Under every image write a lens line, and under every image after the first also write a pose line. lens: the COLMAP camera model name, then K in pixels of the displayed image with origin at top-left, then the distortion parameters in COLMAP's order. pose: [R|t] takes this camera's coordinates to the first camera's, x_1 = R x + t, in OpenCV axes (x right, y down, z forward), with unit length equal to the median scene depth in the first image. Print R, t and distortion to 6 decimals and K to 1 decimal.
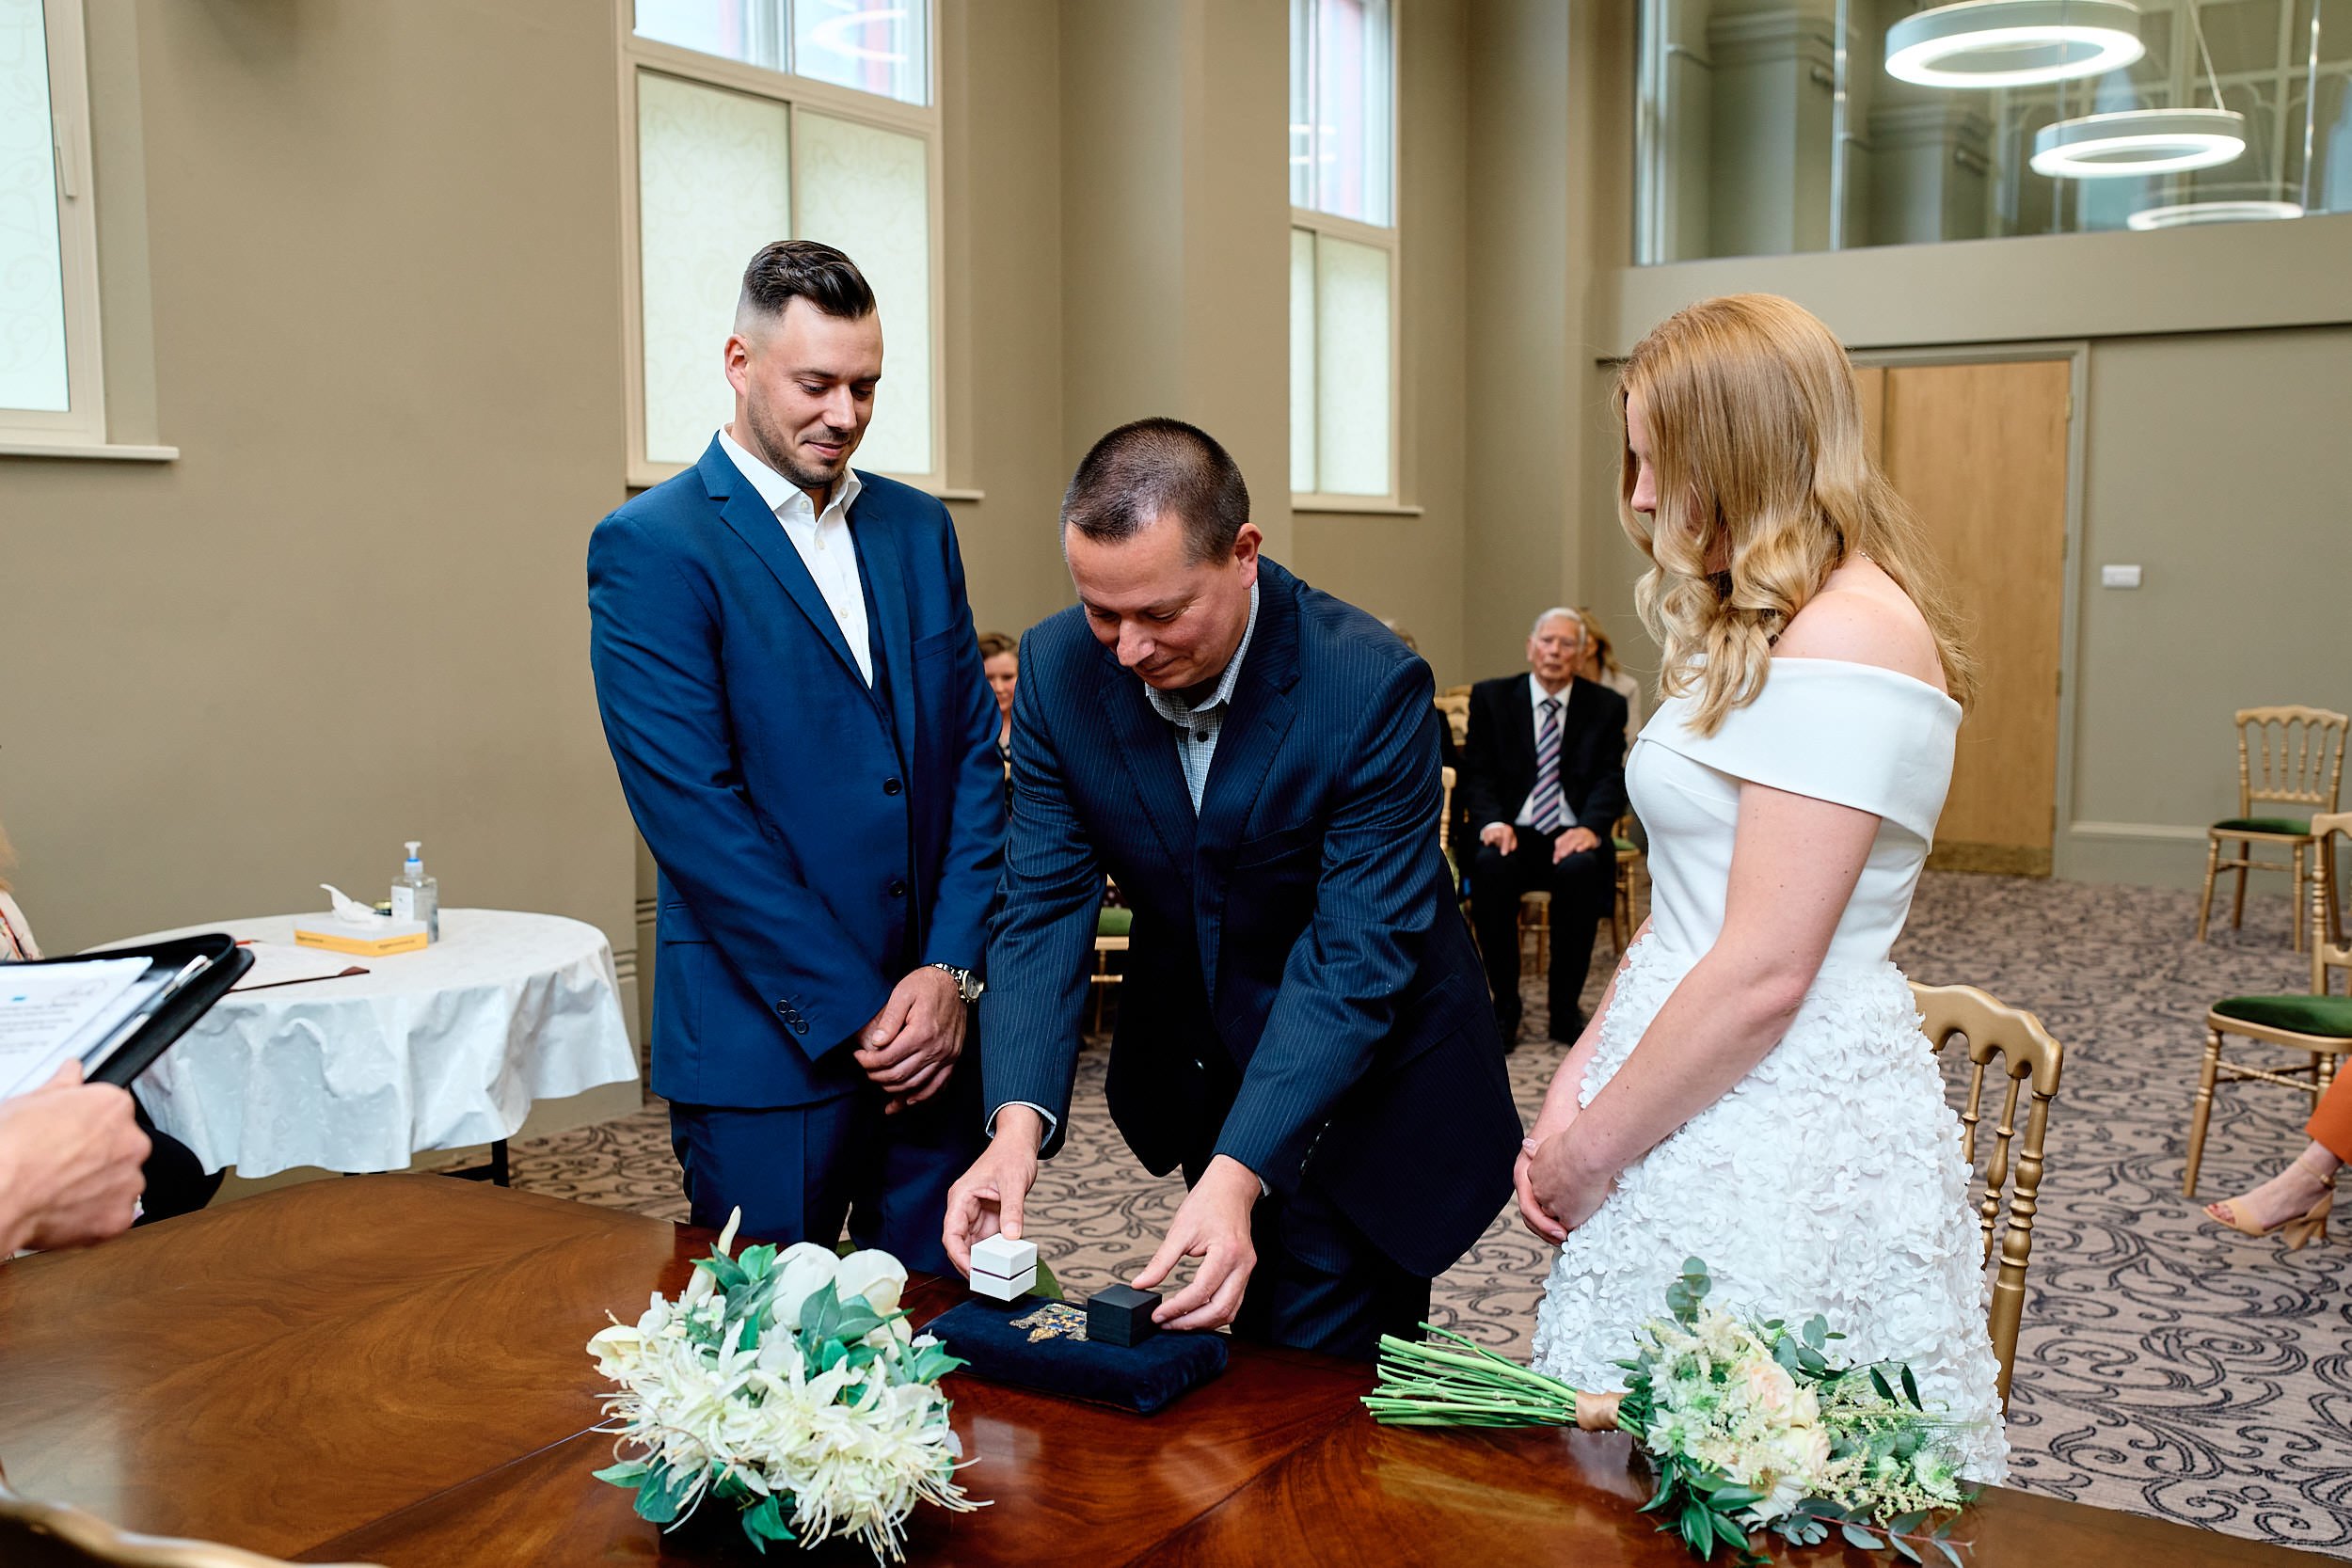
lens RADIAL K [[2296.1, 0, 1164.6], [0, 2296.1, 780.8], [0, 0, 1]] dist [-0.047081, 0.151112]
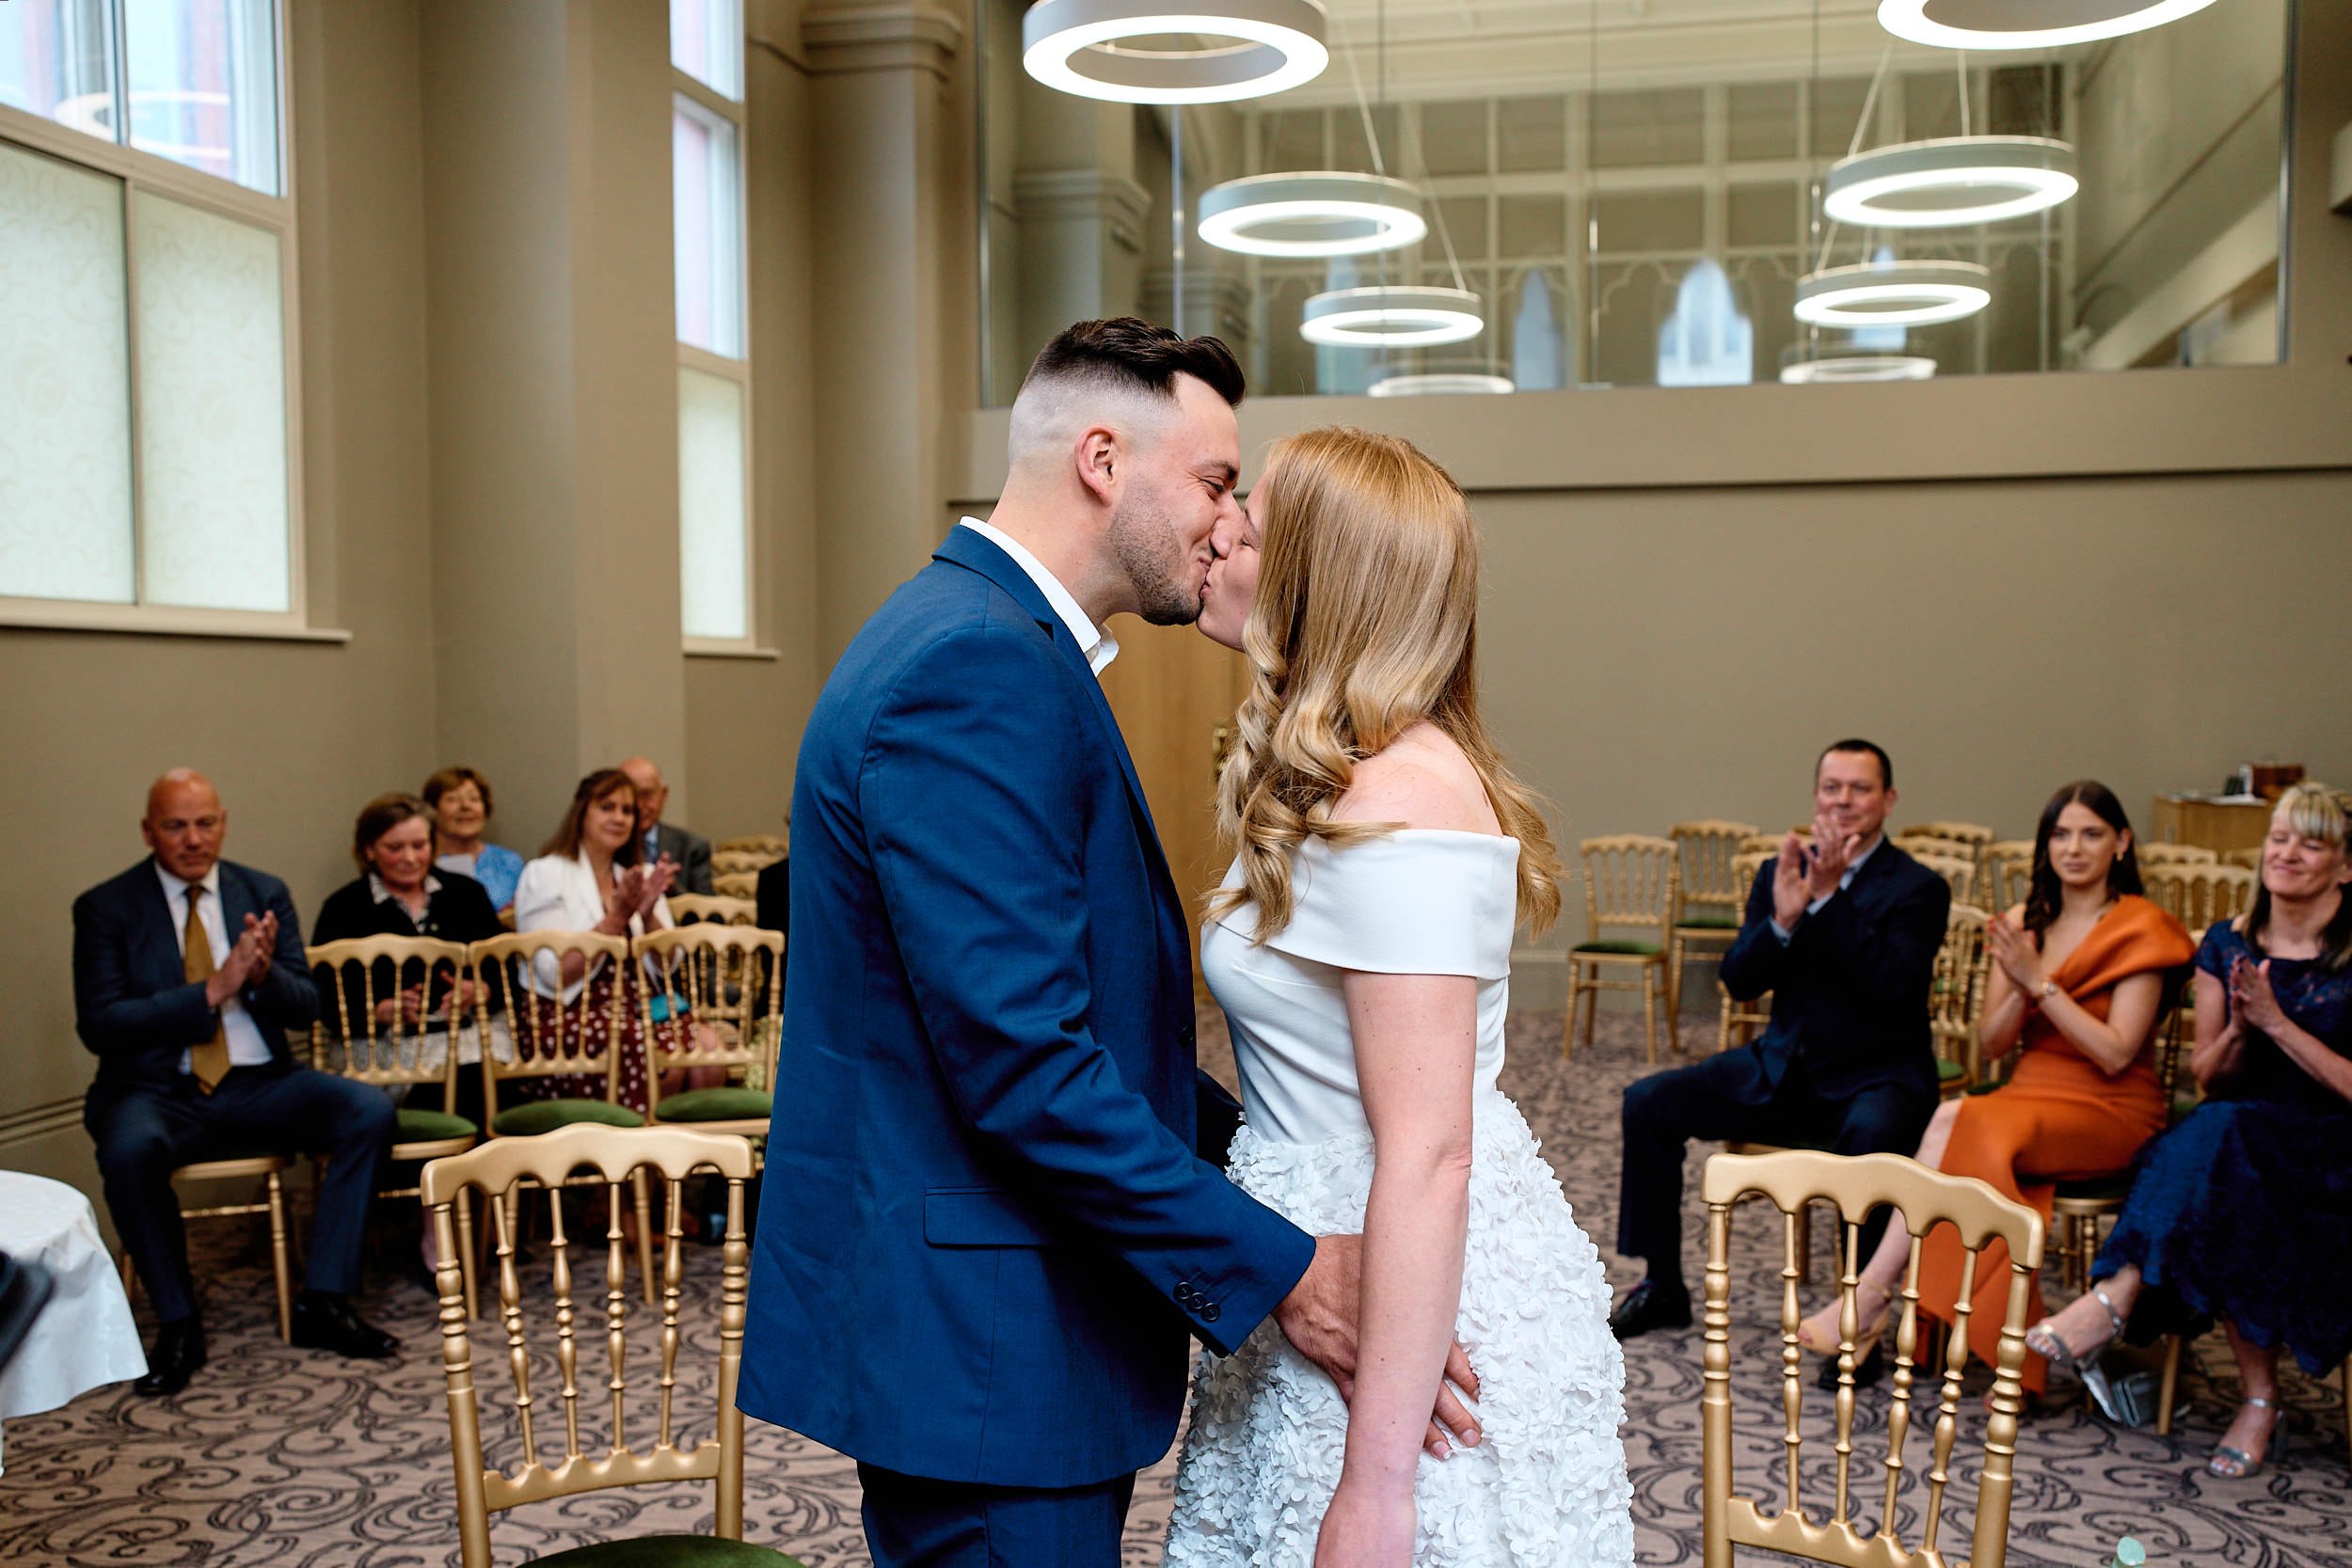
lens RADIAL K [[2291.1, 0, 1173.3], [0, 2291.1, 775.4], [0, 0, 1]] dist [-0.052030, 0.167839]
pose [[0.939077, -0.016036, 0.343331, -0.148364], [0.037926, 0.997646, -0.057138, -0.014260], [-0.341607, 0.066678, 0.937475, 0.120234]]
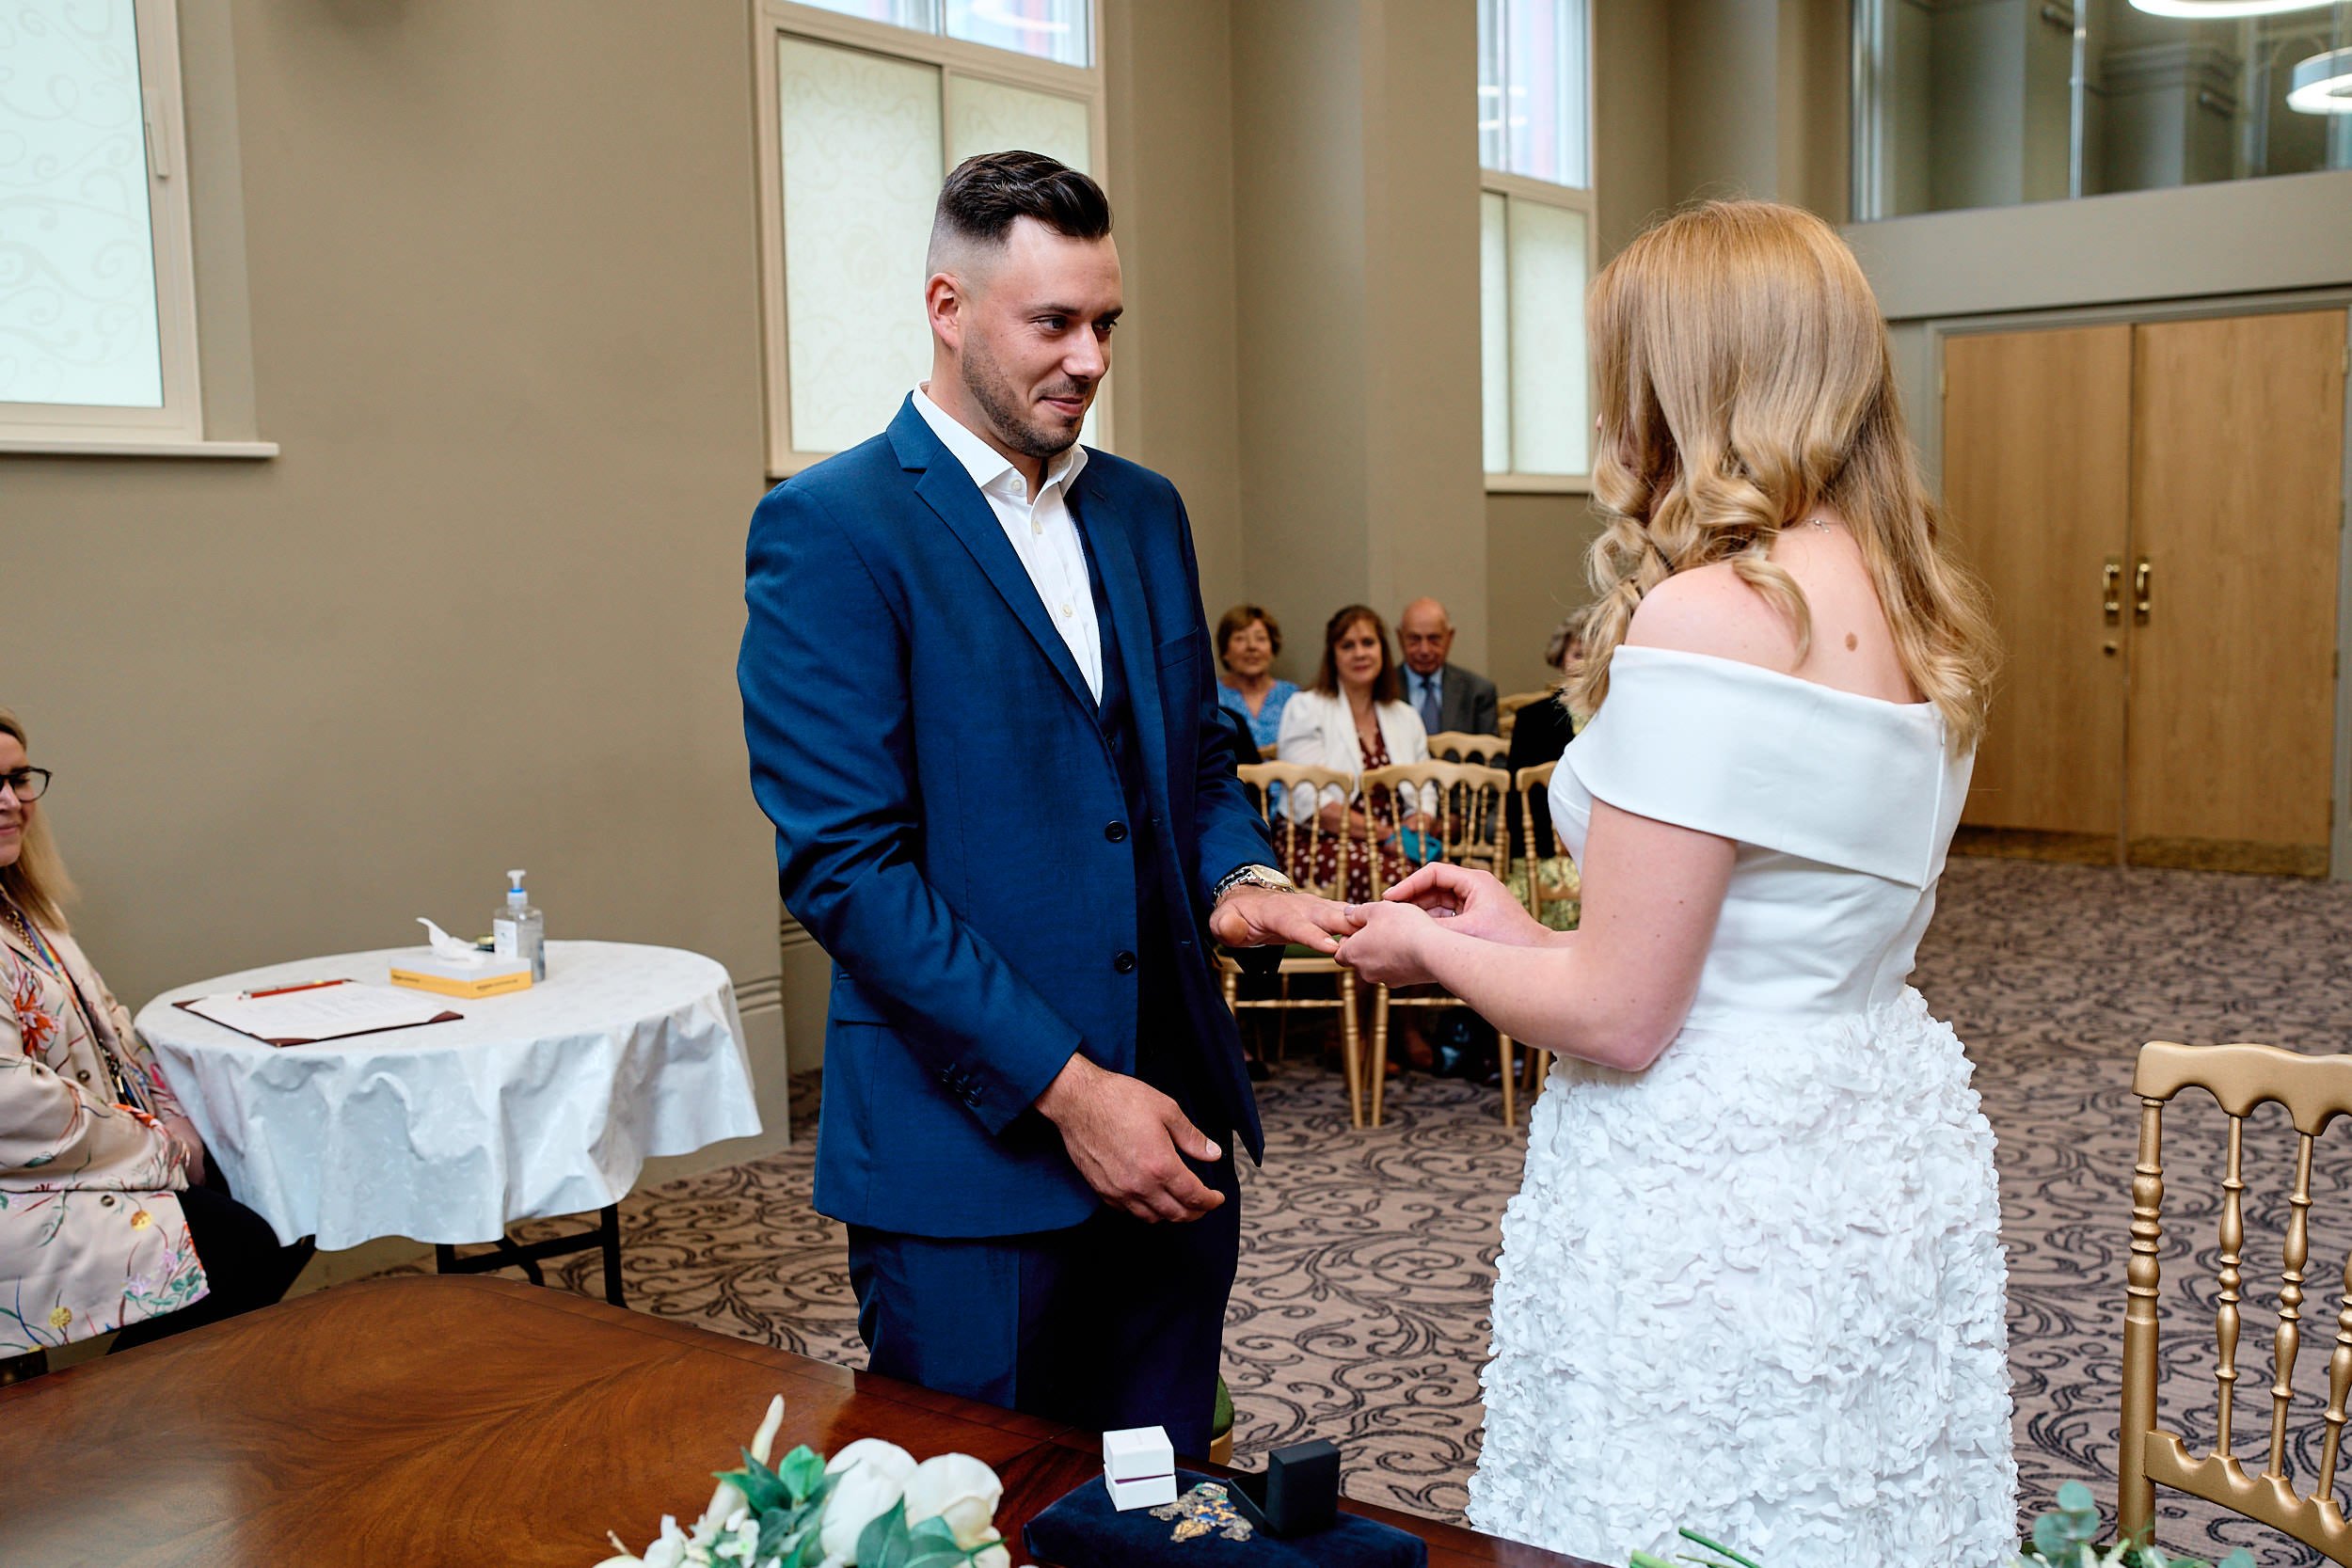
lens RADIAL K [[2330.3, 0, 1175.2], [0, 2330.3, 769.8], [0, 0, 1]] dist [-0.045582, 0.152018]
pose [[0.997003, -0.010615, -0.076635, 0.002365], [0.010438, 0.999942, -0.002703, -0.007258], [0.076659, 0.001895, 0.997056, 0.093793]]
